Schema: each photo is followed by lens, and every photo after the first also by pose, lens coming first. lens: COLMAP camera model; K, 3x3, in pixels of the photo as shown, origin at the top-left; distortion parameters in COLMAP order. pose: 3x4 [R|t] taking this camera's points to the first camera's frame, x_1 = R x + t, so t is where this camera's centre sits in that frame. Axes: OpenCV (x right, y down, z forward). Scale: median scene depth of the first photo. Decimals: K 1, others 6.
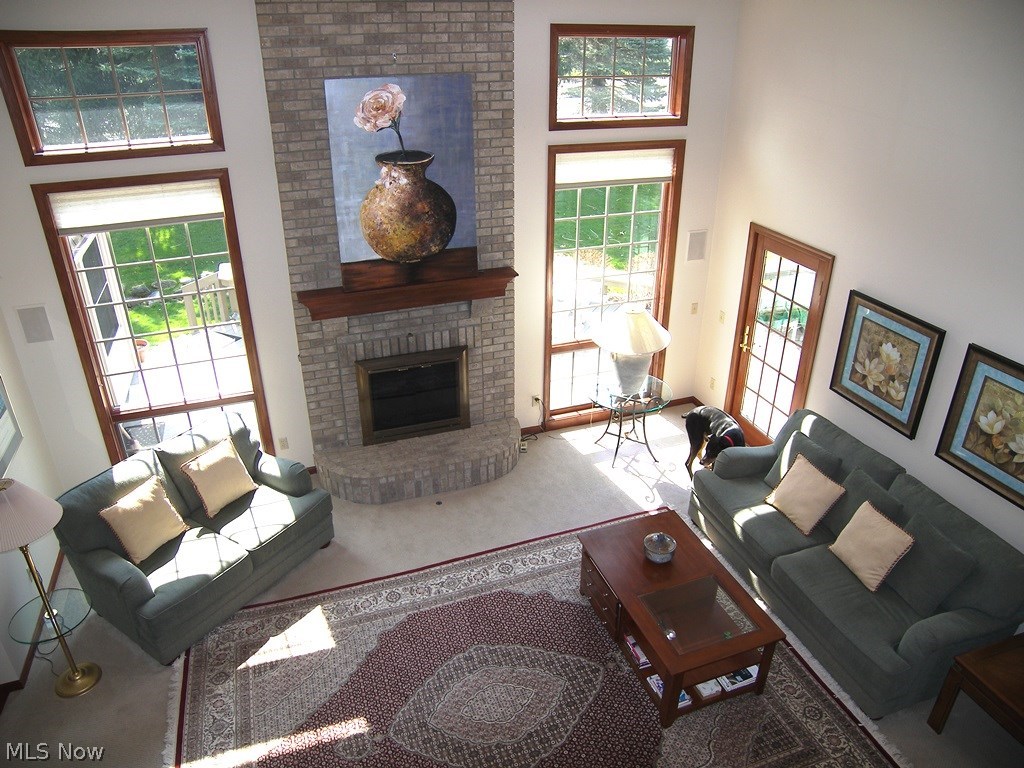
lens RADIAL K [[715.1, 0, 512.0], [0, 715.1, 384.0], [0, 0, 1]] dist [-0.150294, 0.105116]
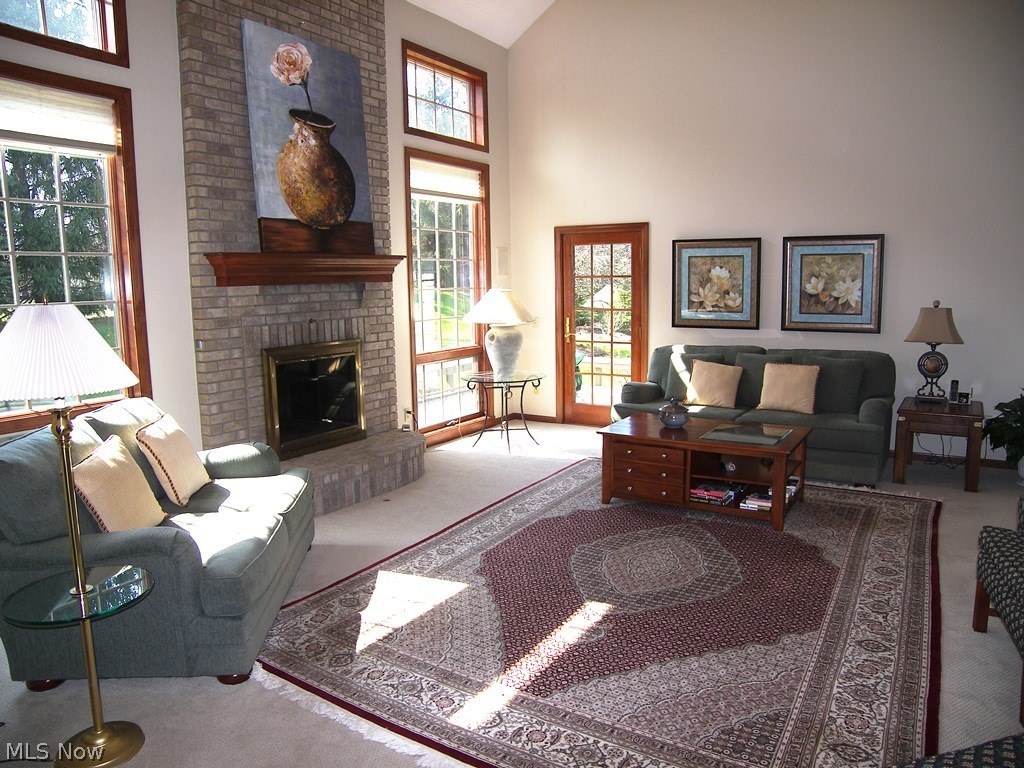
lens RADIAL K [[715.1, 0, 512.0], [0, 715.1, 384.0], [0, 0, 1]] dist [-0.150294, 0.105116]
pose [[0.788633, -0.101128, 0.606491, -0.550256], [0.295474, 0.927355, -0.229581, 0.315148], [-0.539215, 0.360257, 0.761224, 0.254909]]
